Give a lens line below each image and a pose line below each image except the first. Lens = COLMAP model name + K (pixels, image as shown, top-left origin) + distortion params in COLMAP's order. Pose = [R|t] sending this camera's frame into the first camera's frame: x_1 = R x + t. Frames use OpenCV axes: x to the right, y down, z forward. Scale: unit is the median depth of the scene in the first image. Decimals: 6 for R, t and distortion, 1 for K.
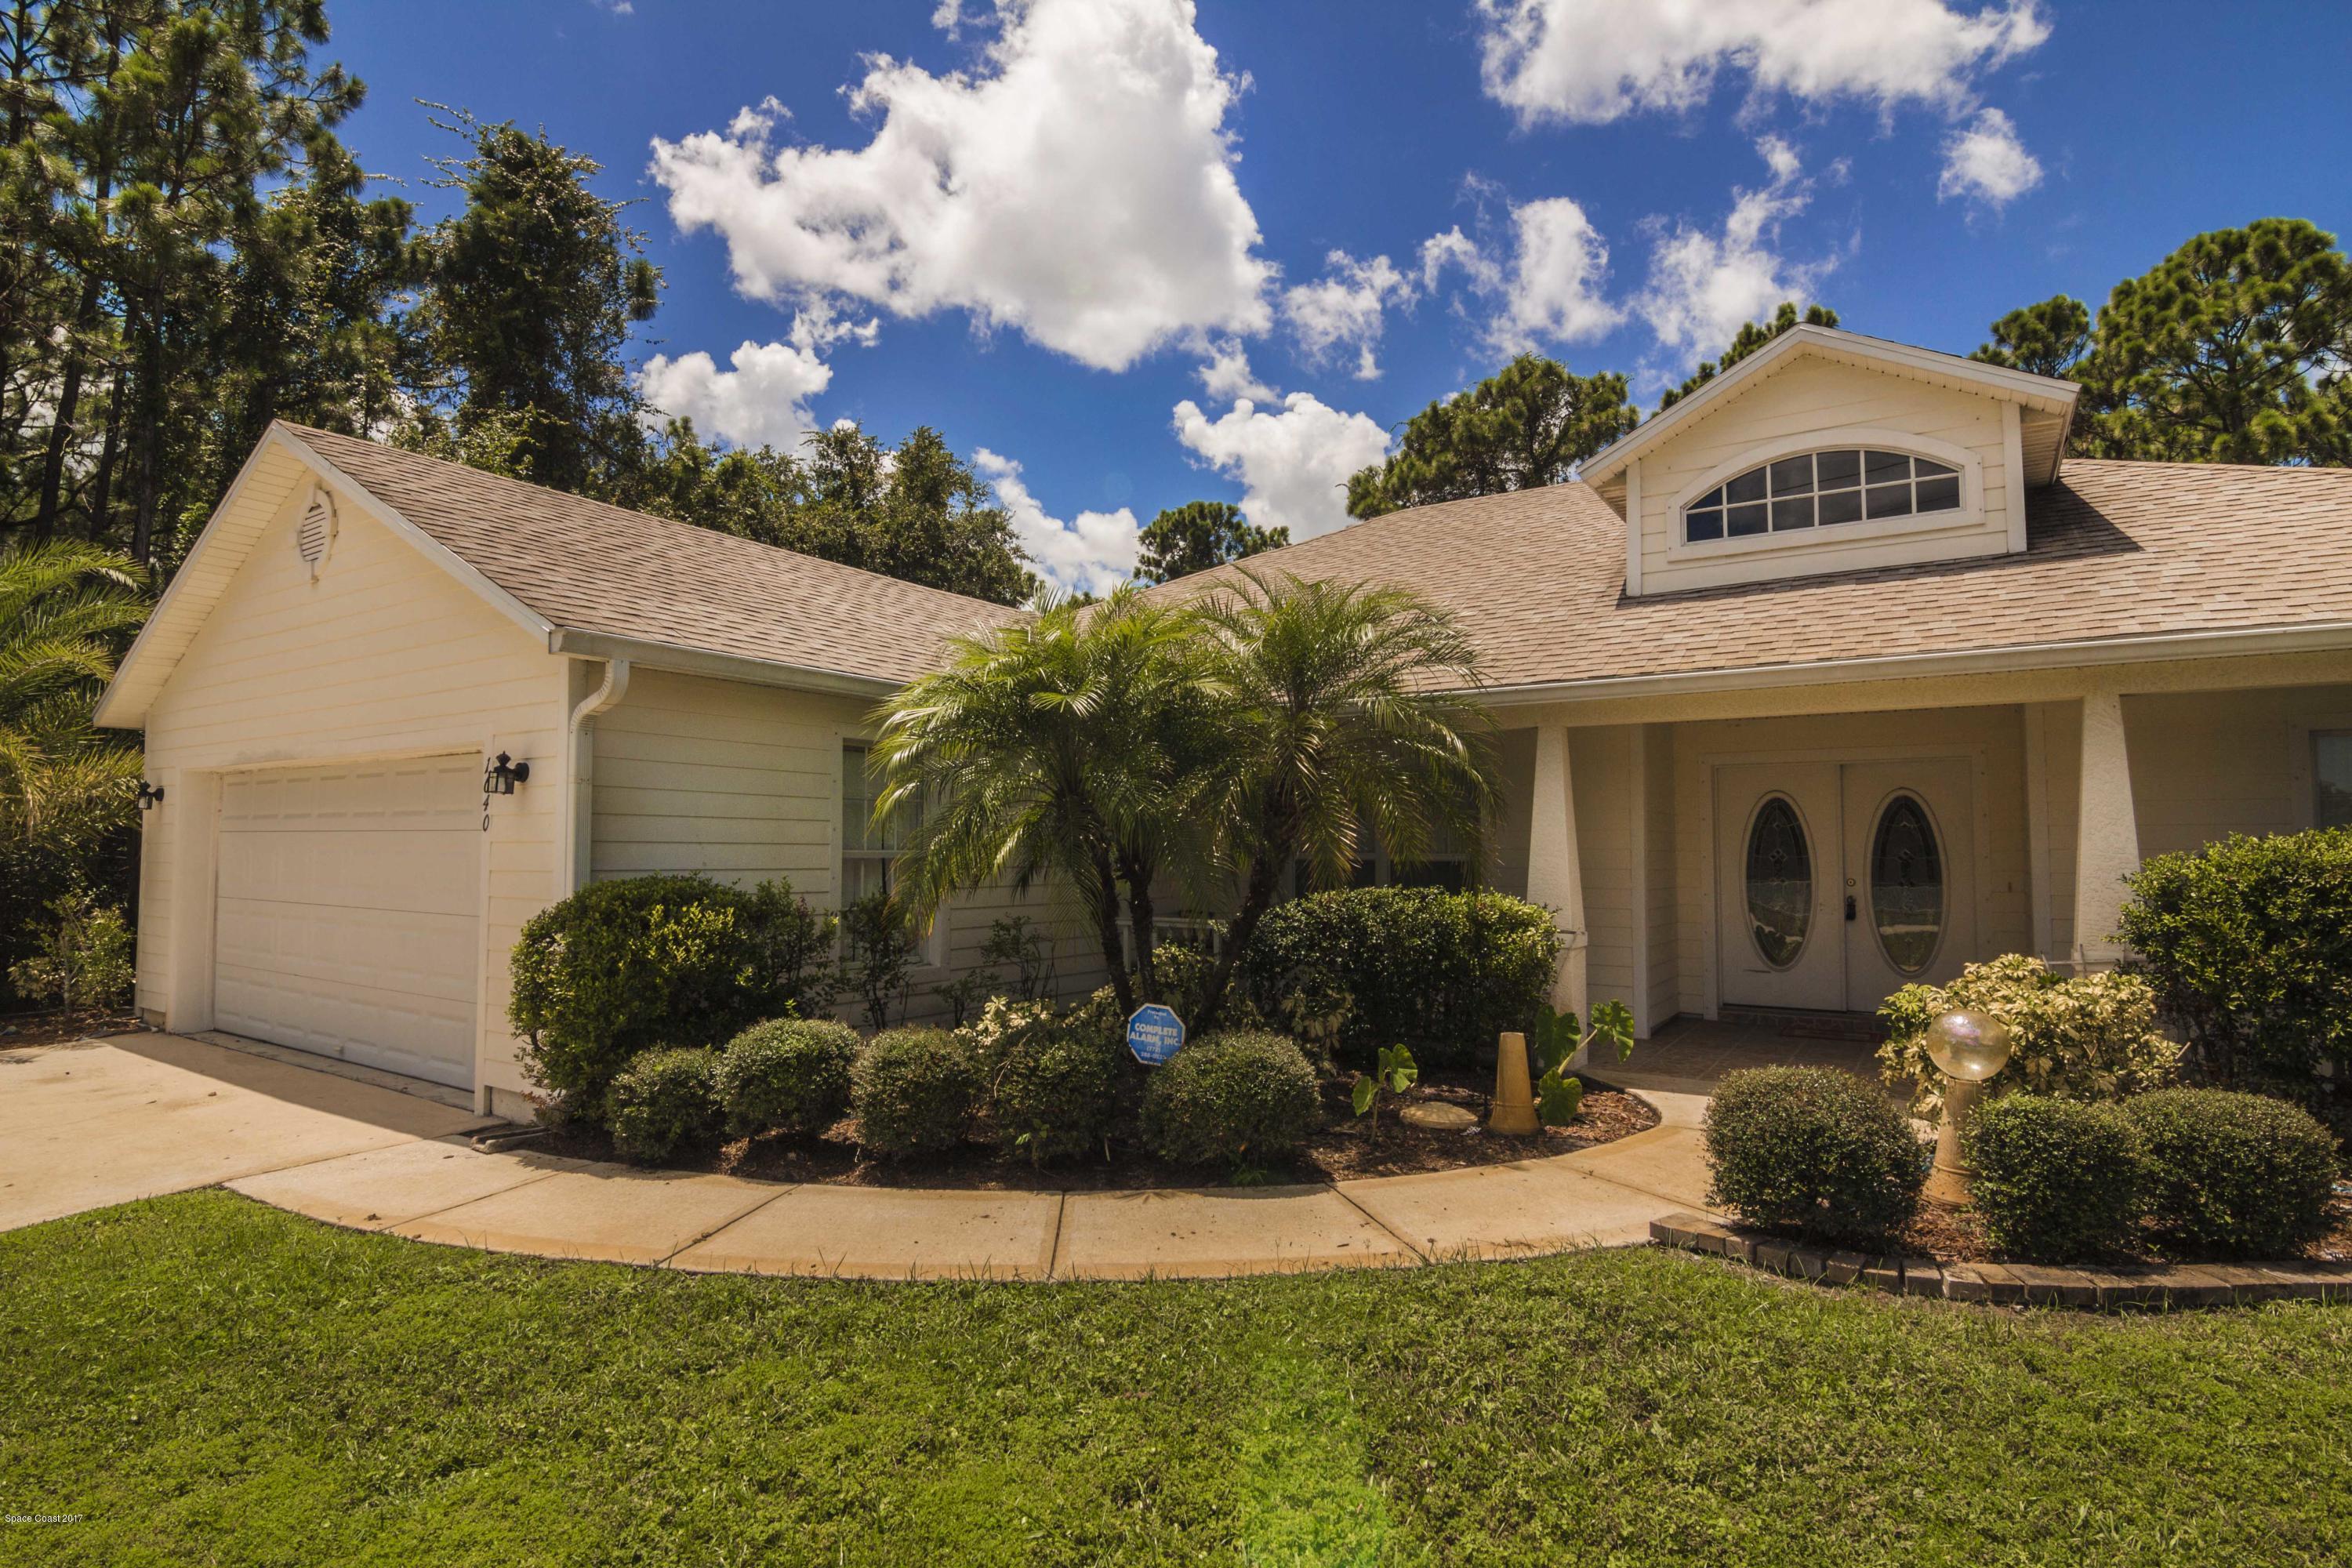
lens RADIAL K [[1209.5, 0, 1170.1], [0, 1209.5, 797.9], [0, 0, 1]] dist [-0.008726, -0.011159]
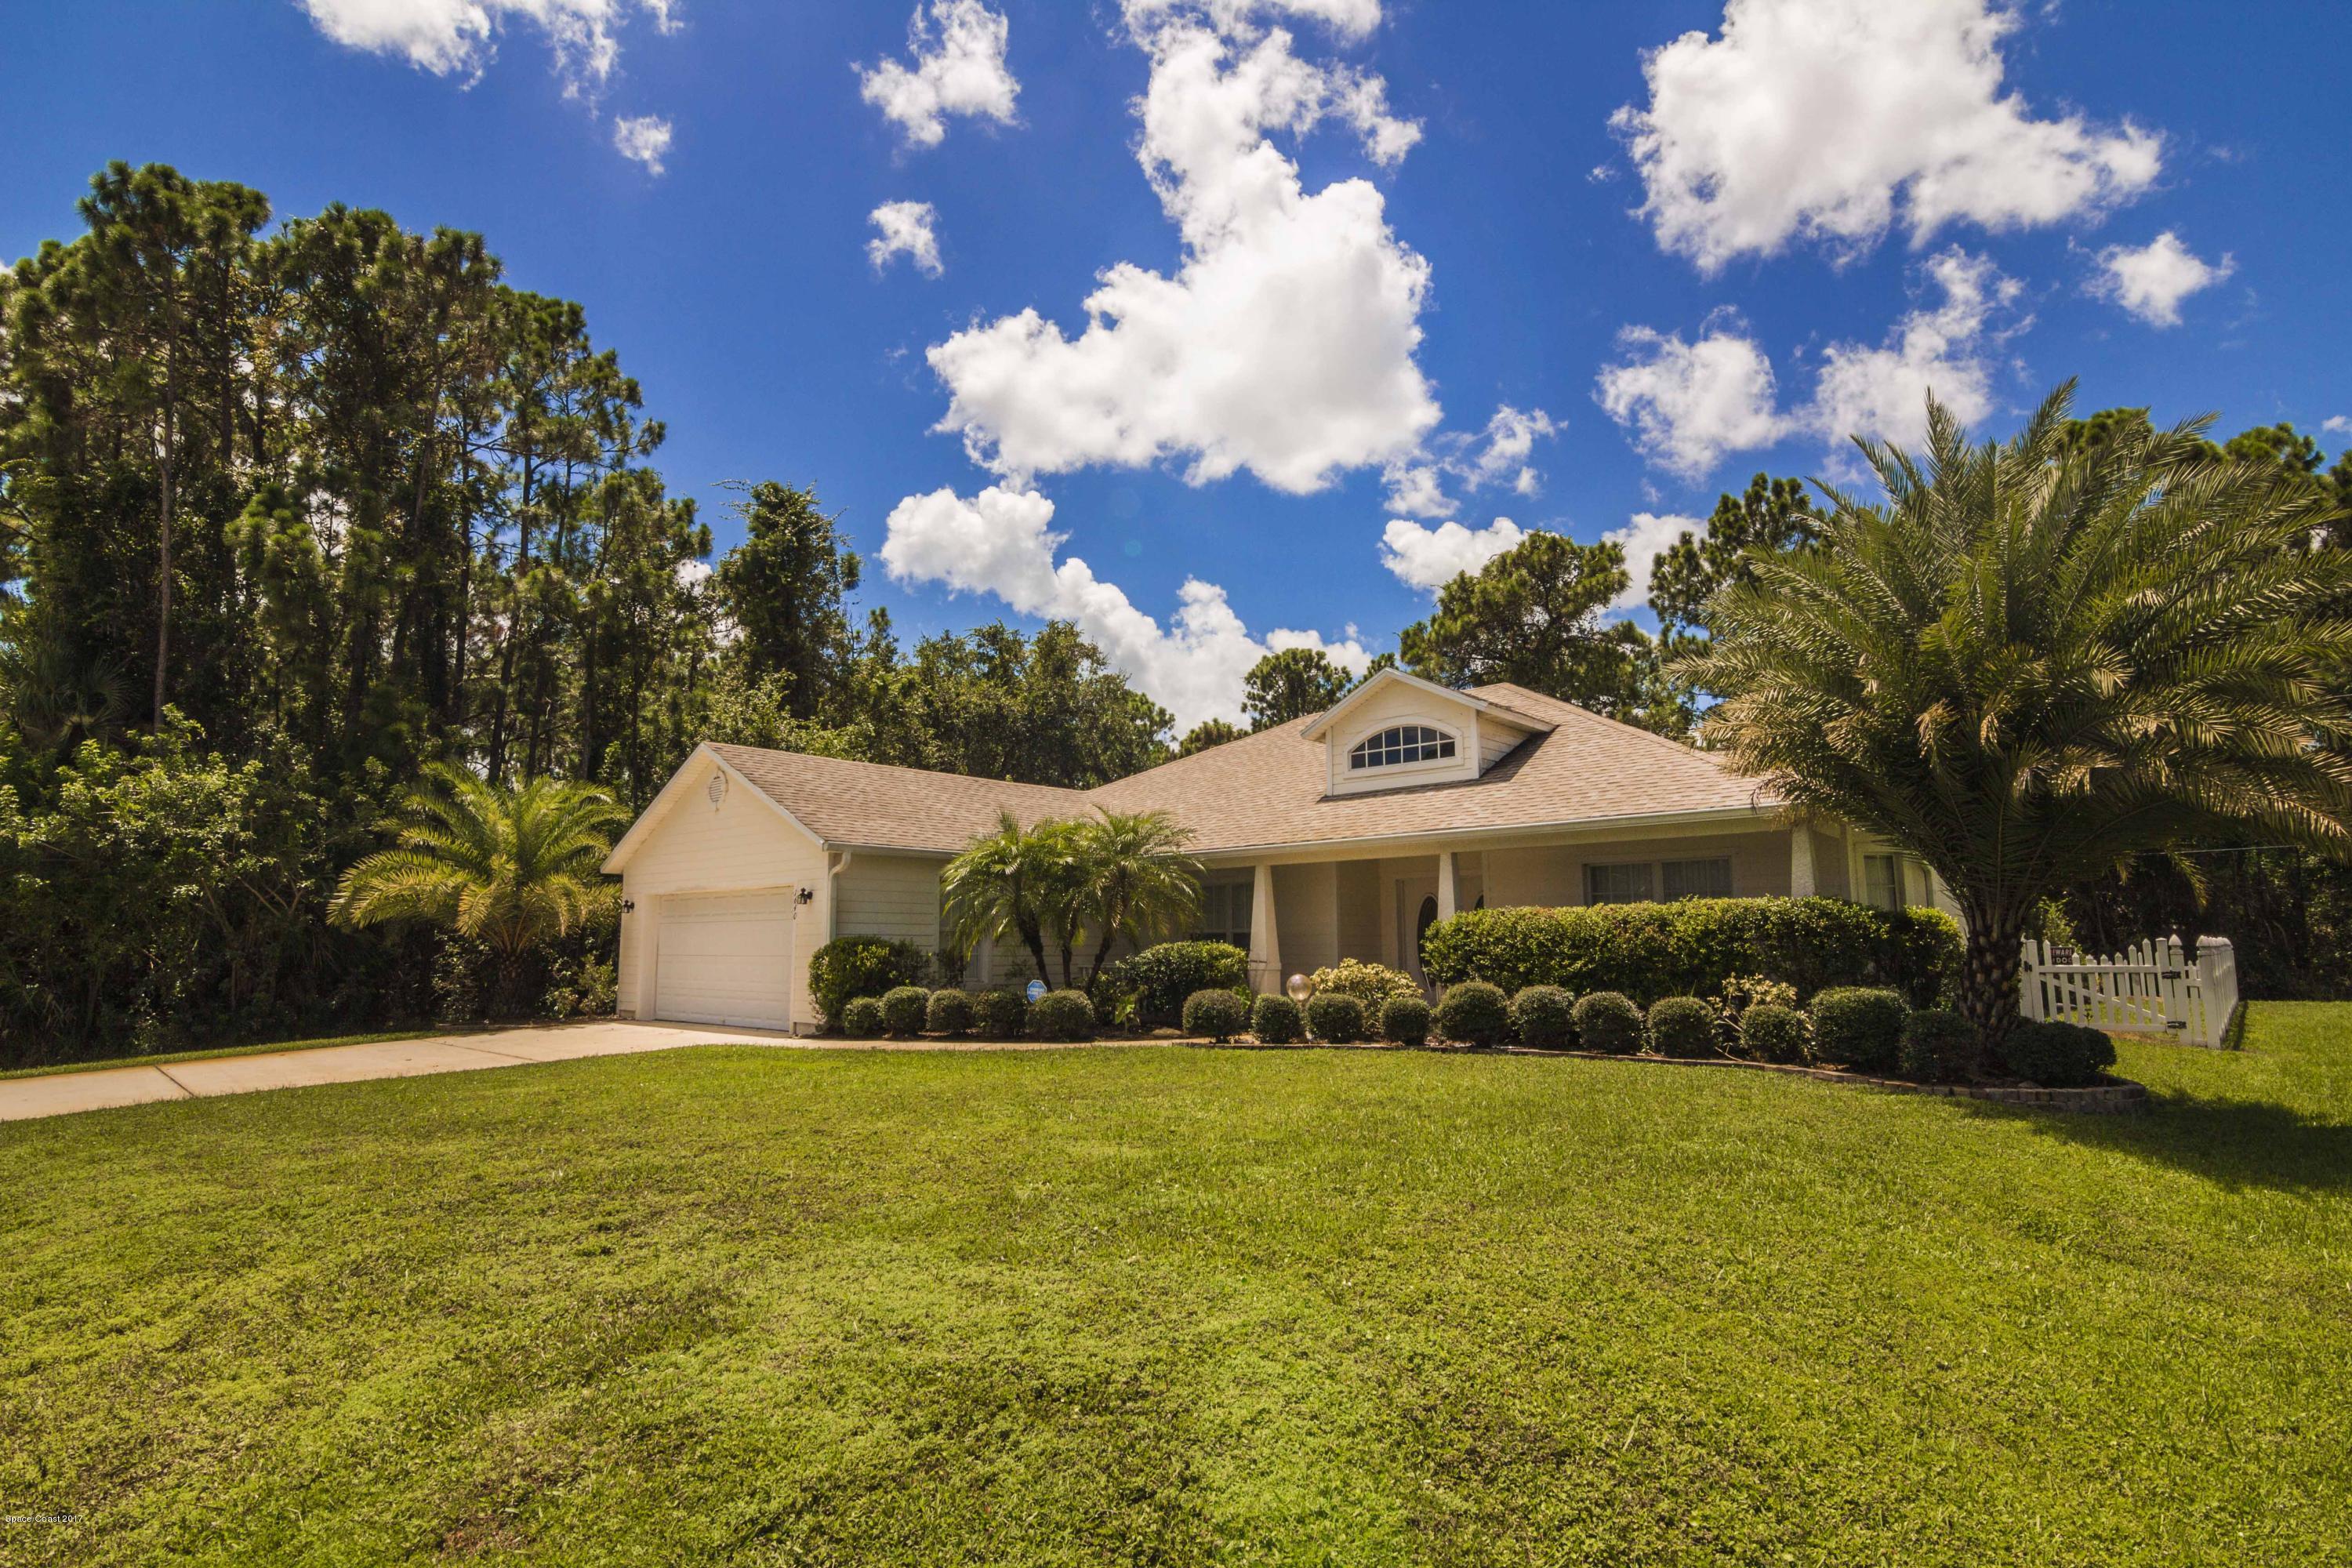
lens RADIAL K [[1209.5, 0, 1174.9], [0, 1209.5, 835.8], [0, 0, 1]] dist [-0.008726, -0.011159]
pose [[0.988611, -0.022439, -0.148813, 0.440831], [0.015135, 0.998633, -0.050034, -0.006632], [0.149732, 0.047212, 0.987599, -1.022675]]
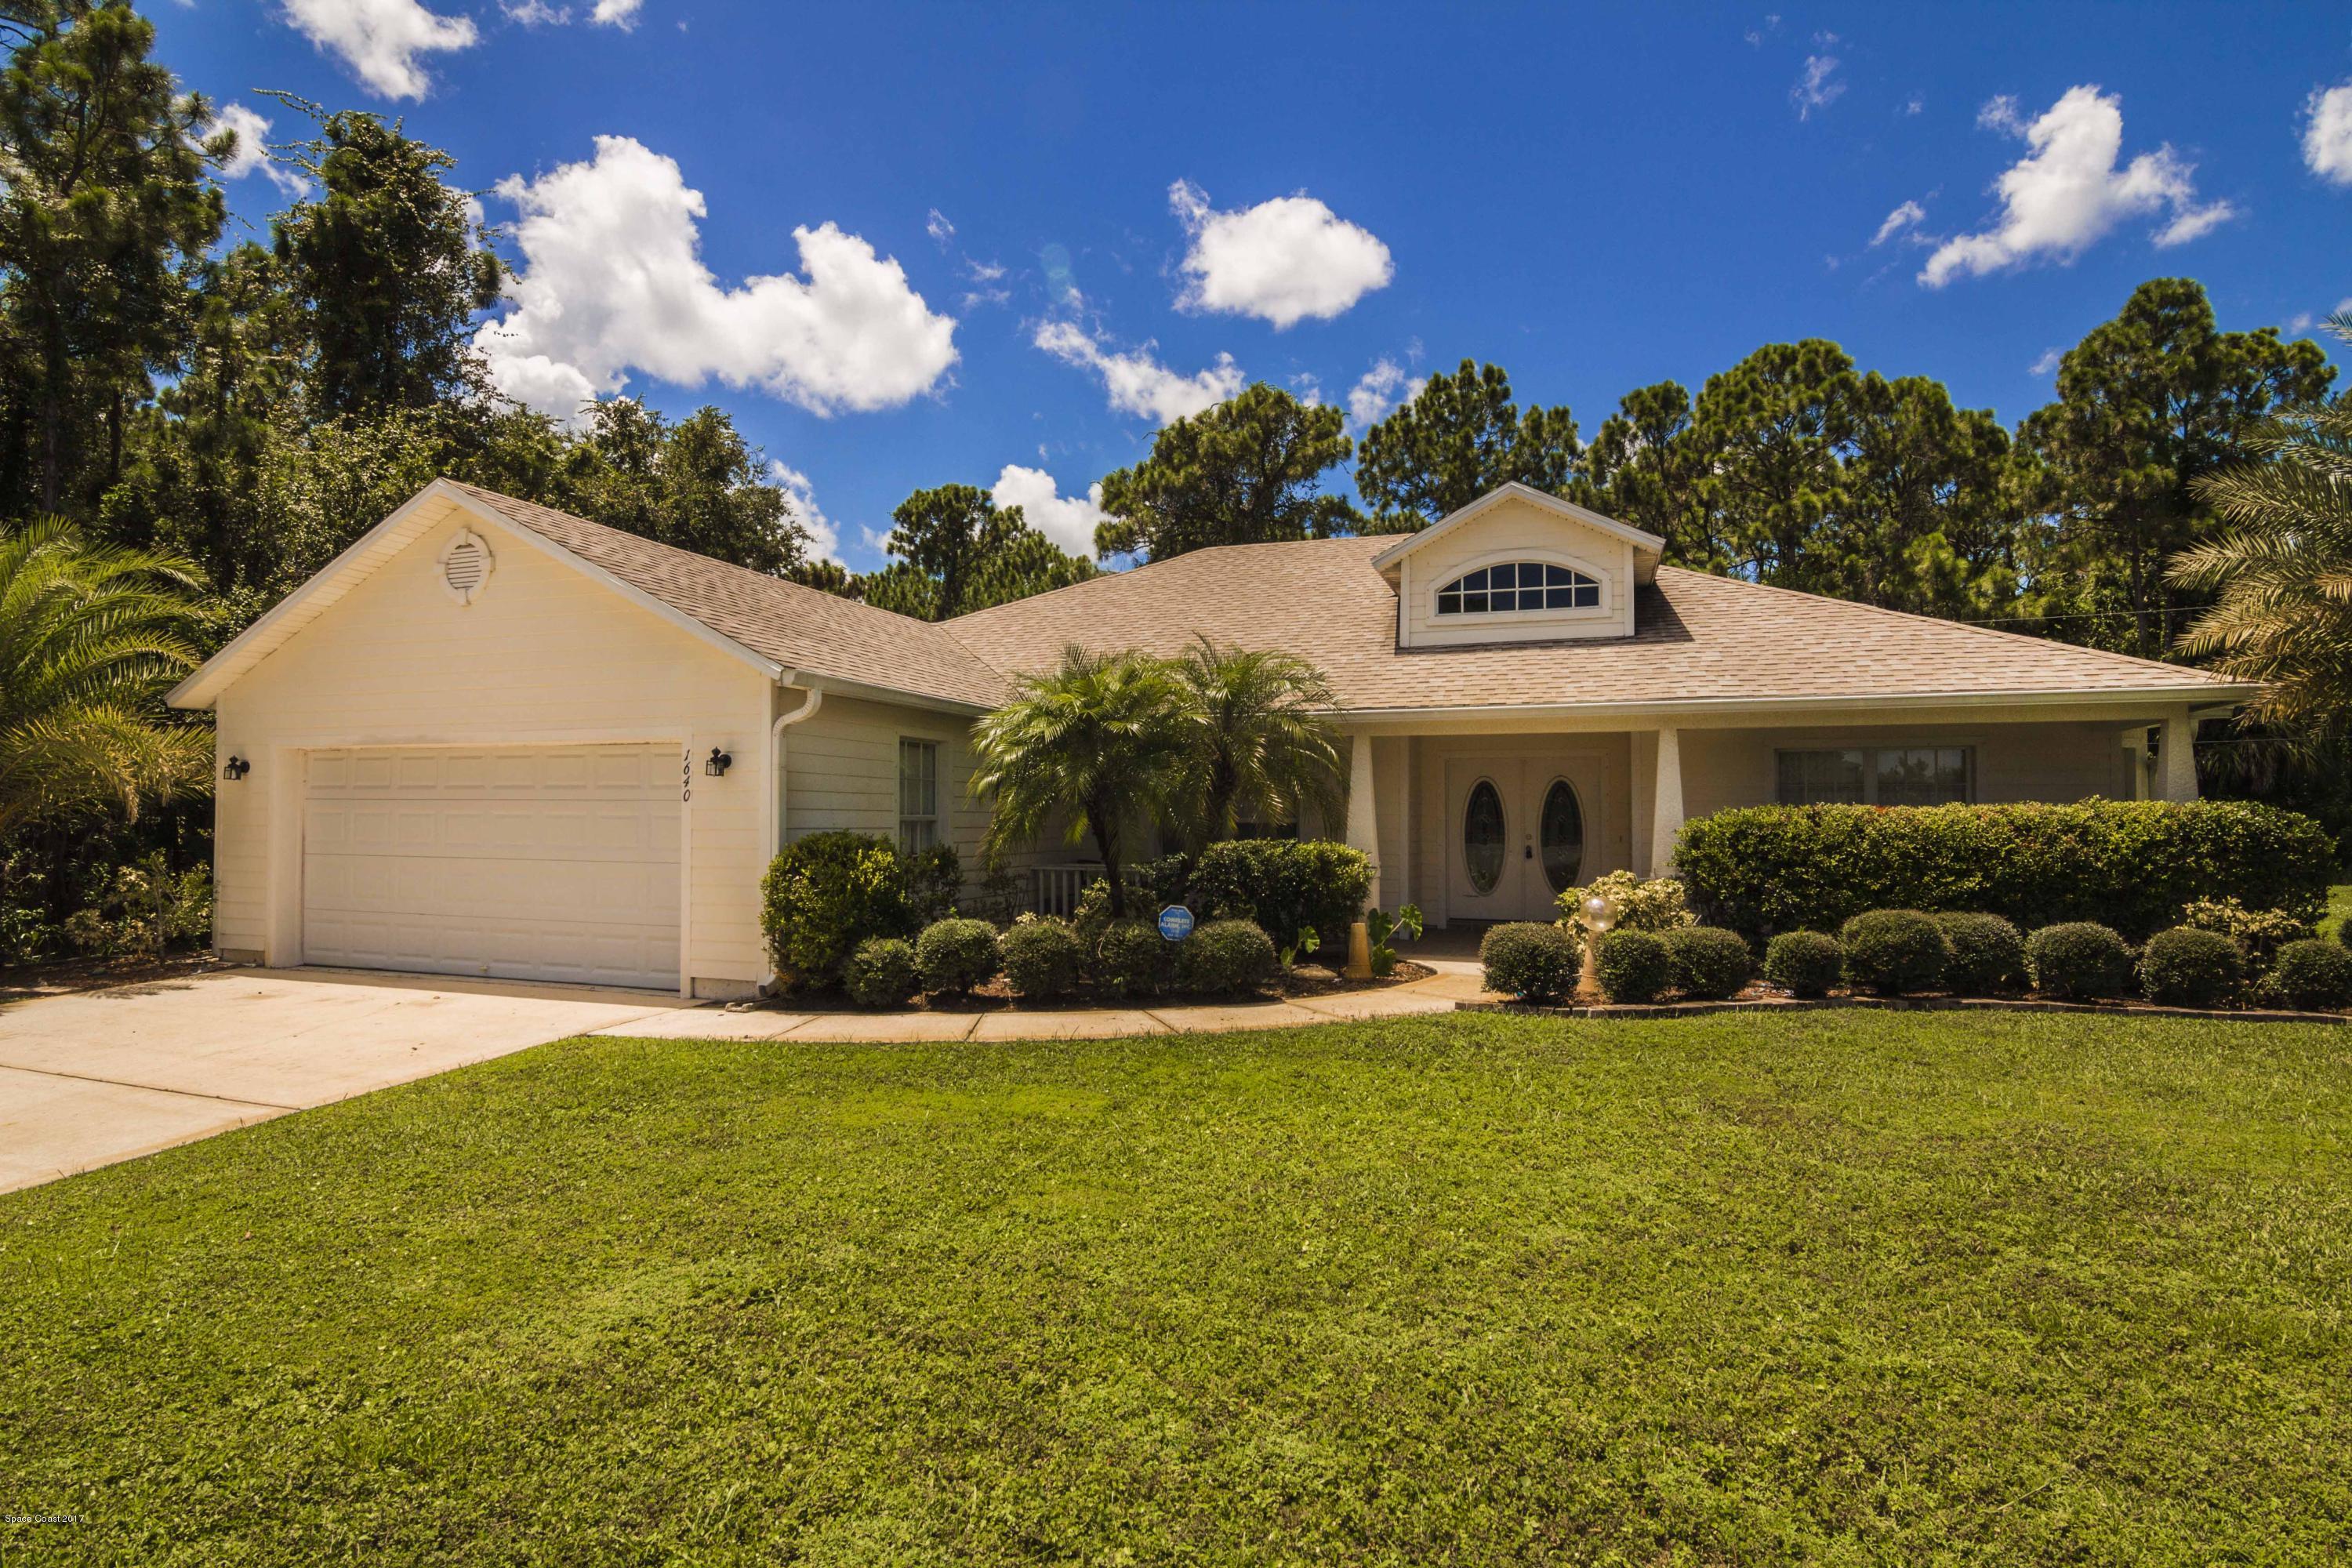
lens RADIAL K [[1209.5, 0, 1178.3], [0, 1209.5, 804.5], [0, 0, 1]] dist [-0.008726, -0.011159]
pose [[0.967341, 0.003331, 0.253455, -0.278960], [-0.011942, 0.999402, 0.032442, -0.016836], [-0.253195, -0.034409, 0.966803, -0.405601]]
